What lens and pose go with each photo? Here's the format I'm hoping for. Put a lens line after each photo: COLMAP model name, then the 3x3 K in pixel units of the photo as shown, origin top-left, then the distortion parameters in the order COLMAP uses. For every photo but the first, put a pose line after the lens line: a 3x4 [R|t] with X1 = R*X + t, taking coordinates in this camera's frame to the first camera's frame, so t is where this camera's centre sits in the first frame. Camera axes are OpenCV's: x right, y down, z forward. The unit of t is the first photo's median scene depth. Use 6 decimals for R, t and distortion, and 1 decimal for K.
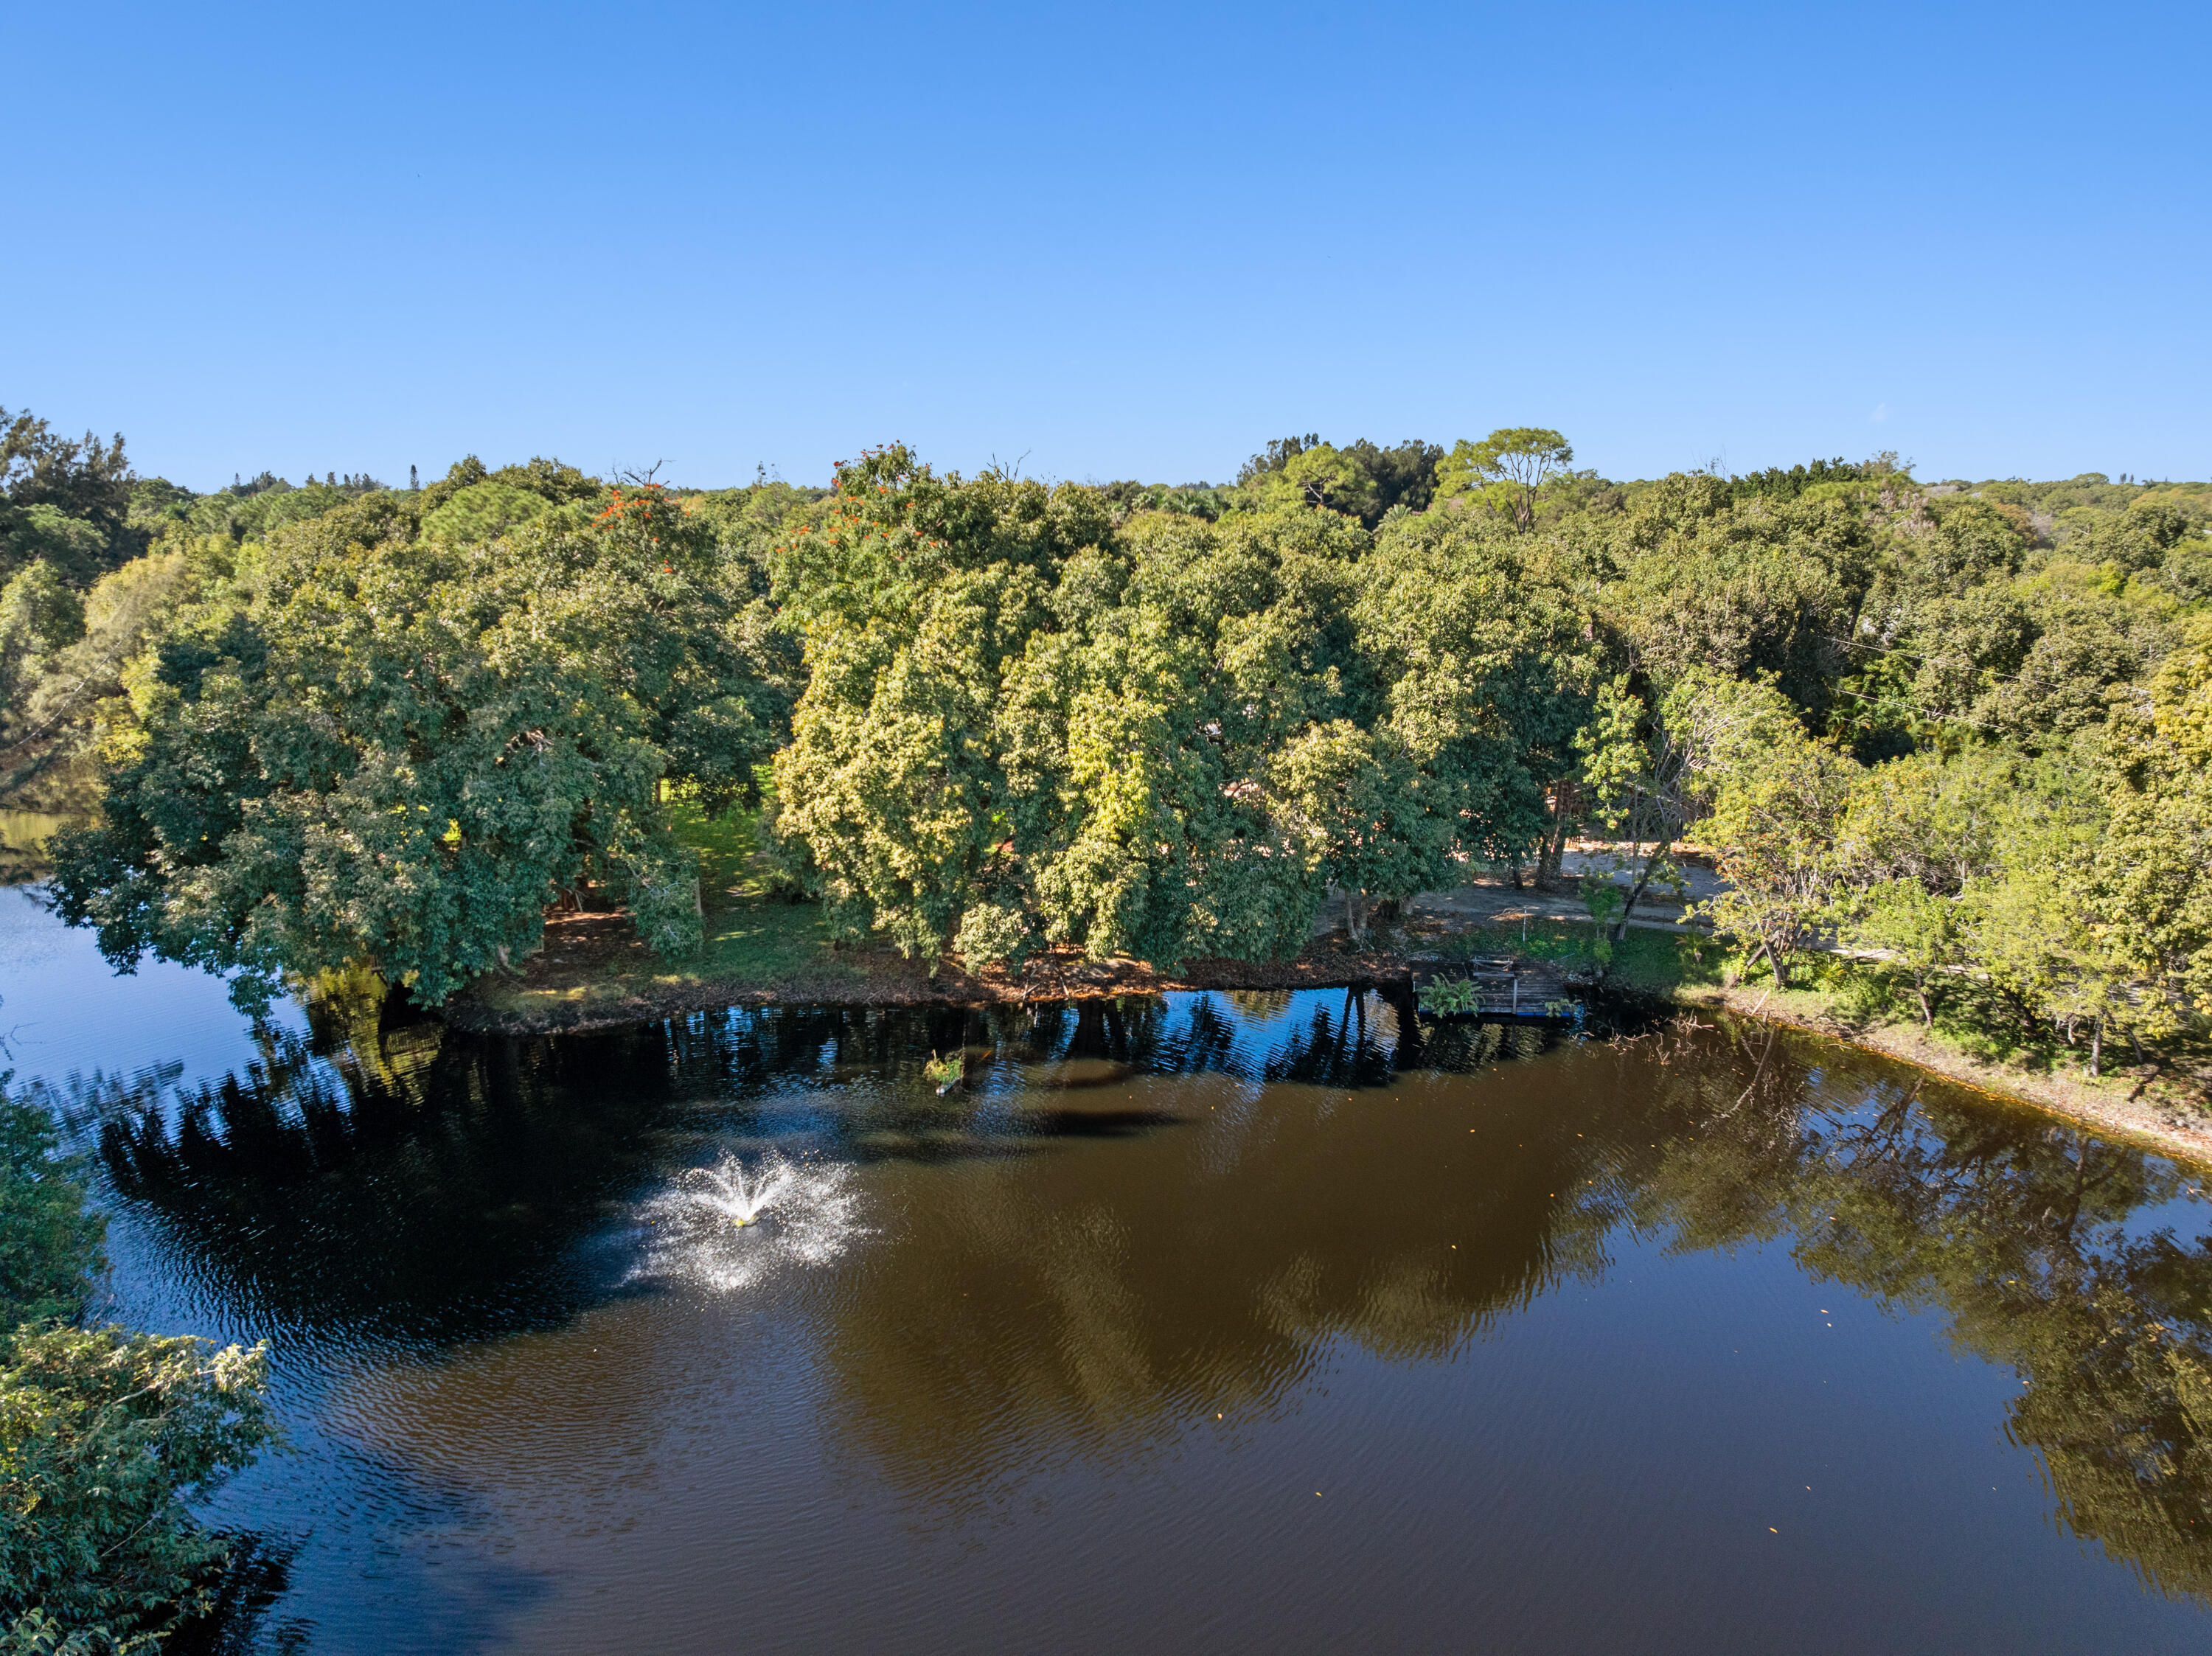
lens RADIAL K [[1523.5, 0, 1138.4], [0, 1523.5, 826.2], [0, 0, 1]] dist [-0.006378, -0.064636]
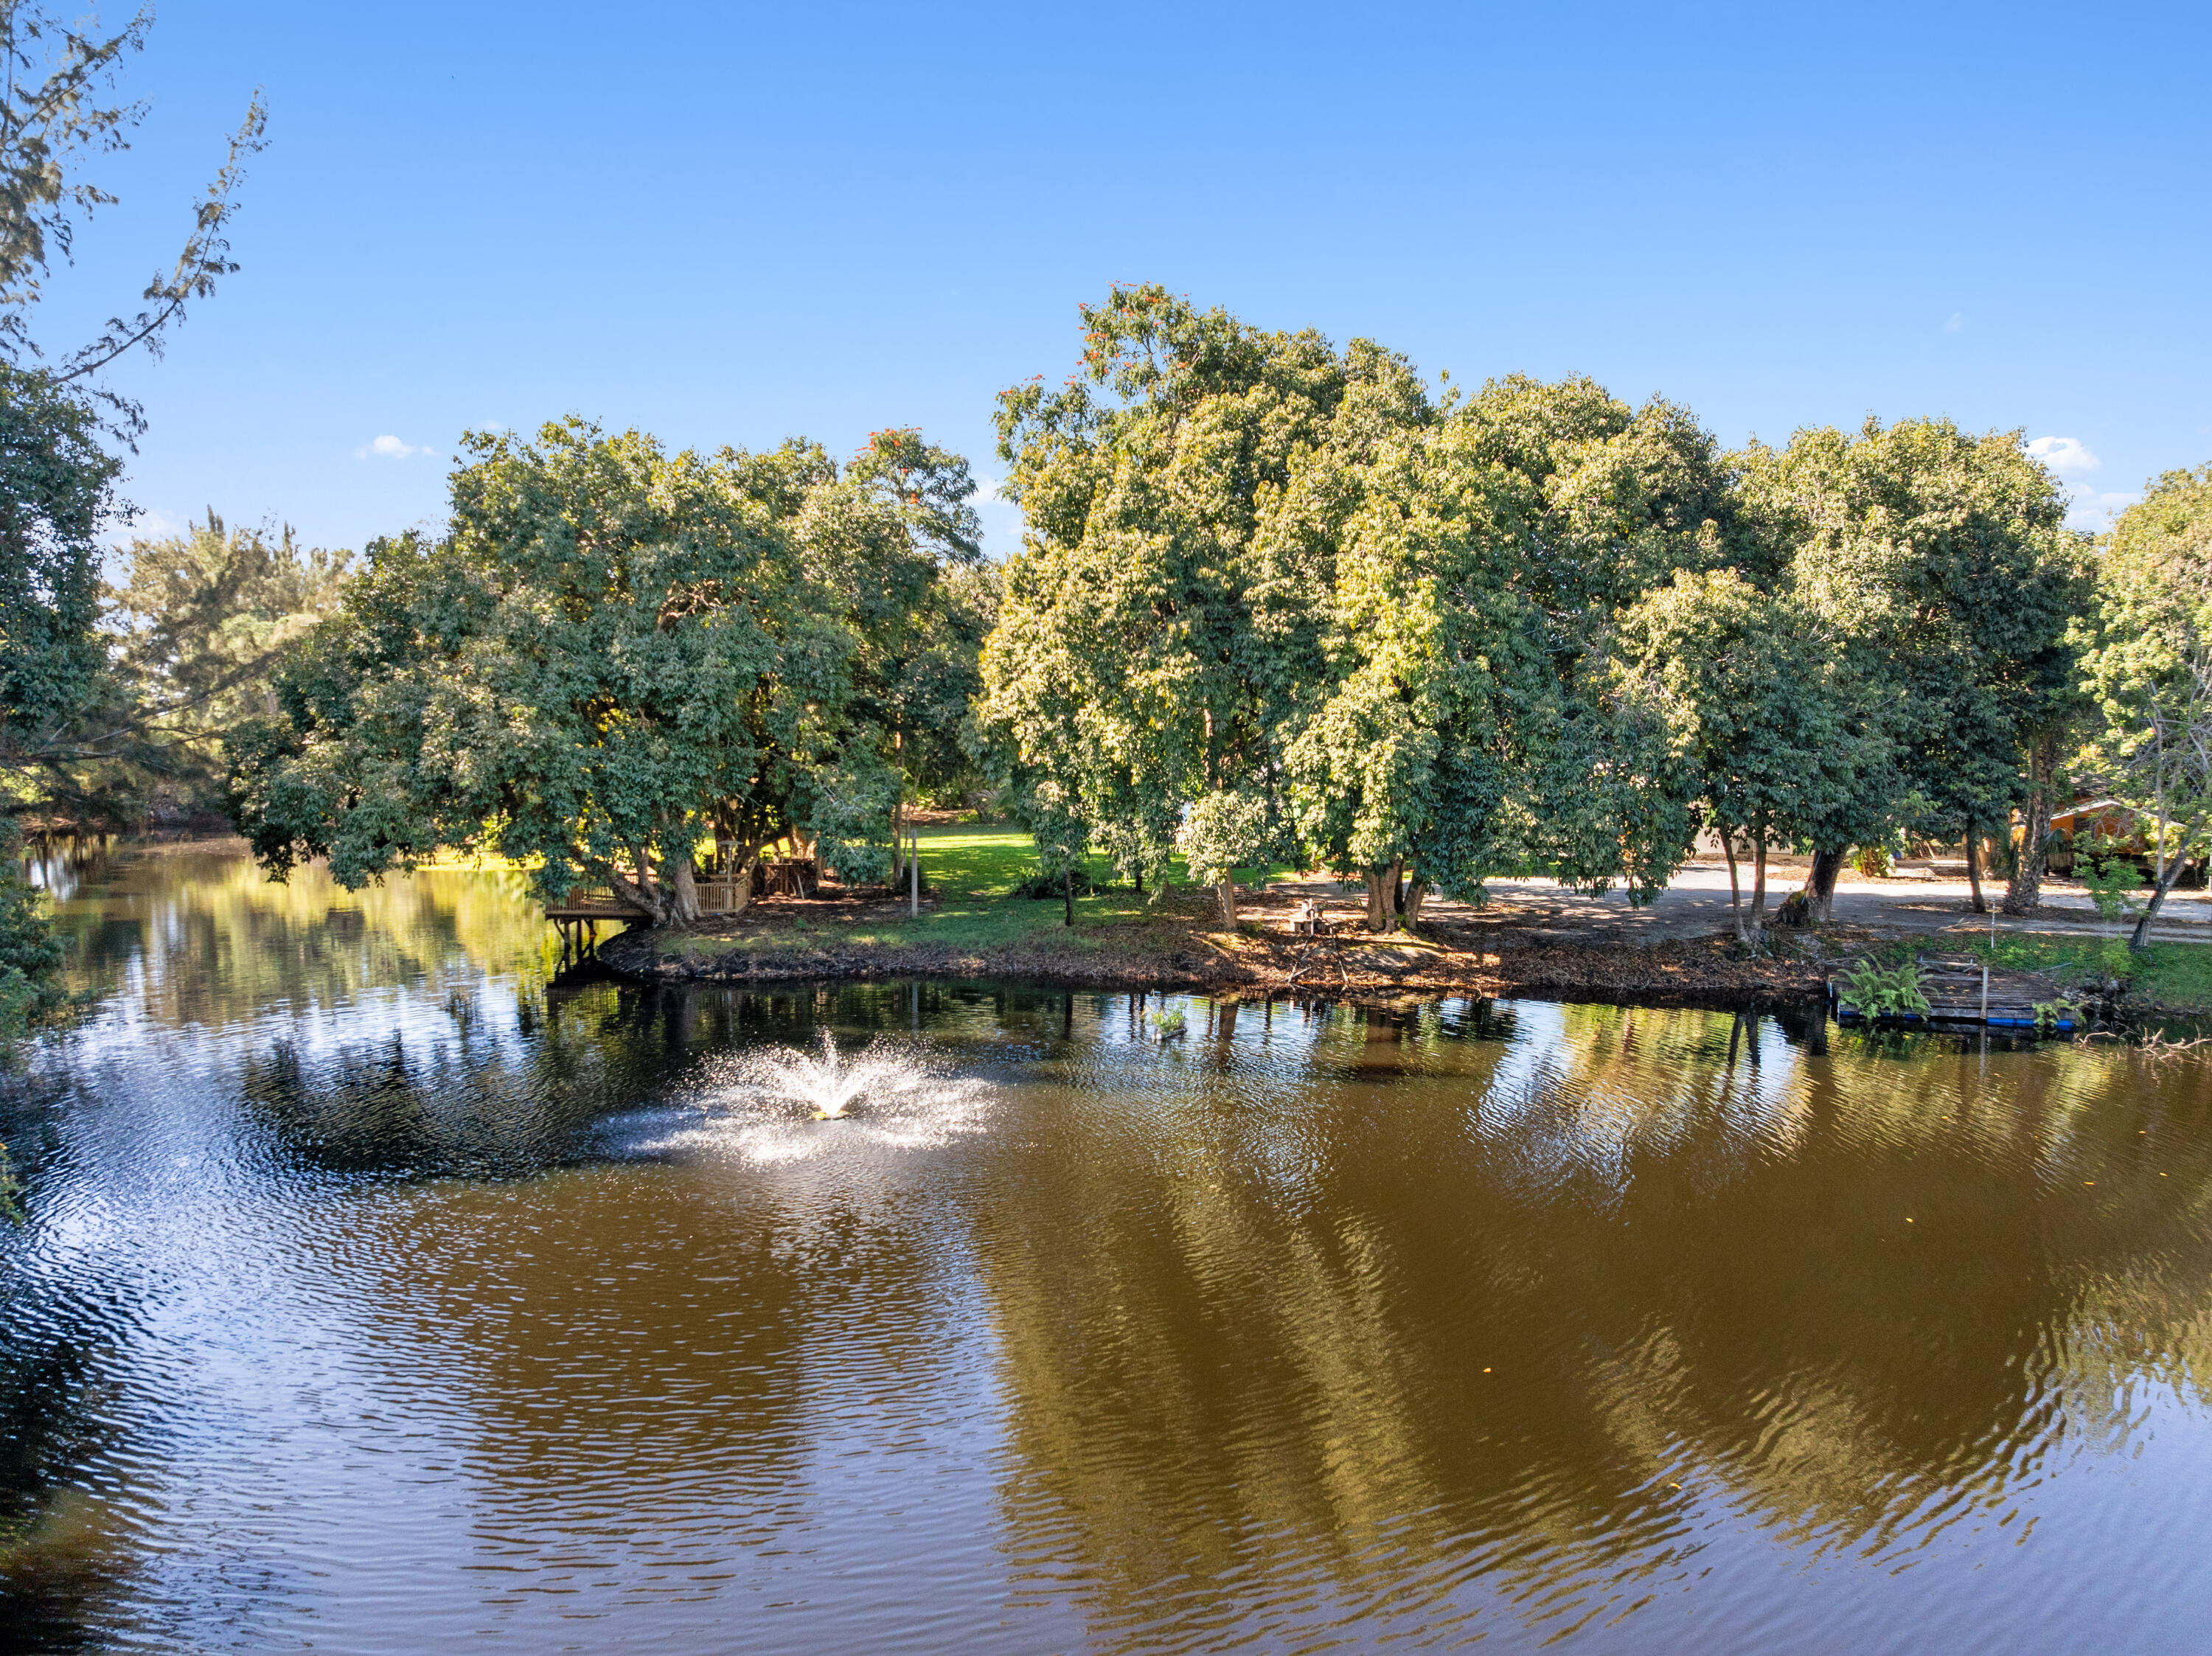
lens RADIAL K [[1523.5, 0, 1138.4], [0, 1523.5, 826.2], [0, 0, 1]] dist [-0.006378, -0.064636]
pose [[0.970040, 0.017626, -0.242305, 0.043129], [-0.054371, 0.987817, -0.145811, 0.178462], [0.236783, 0.154616, 0.959181, 0.266601]]
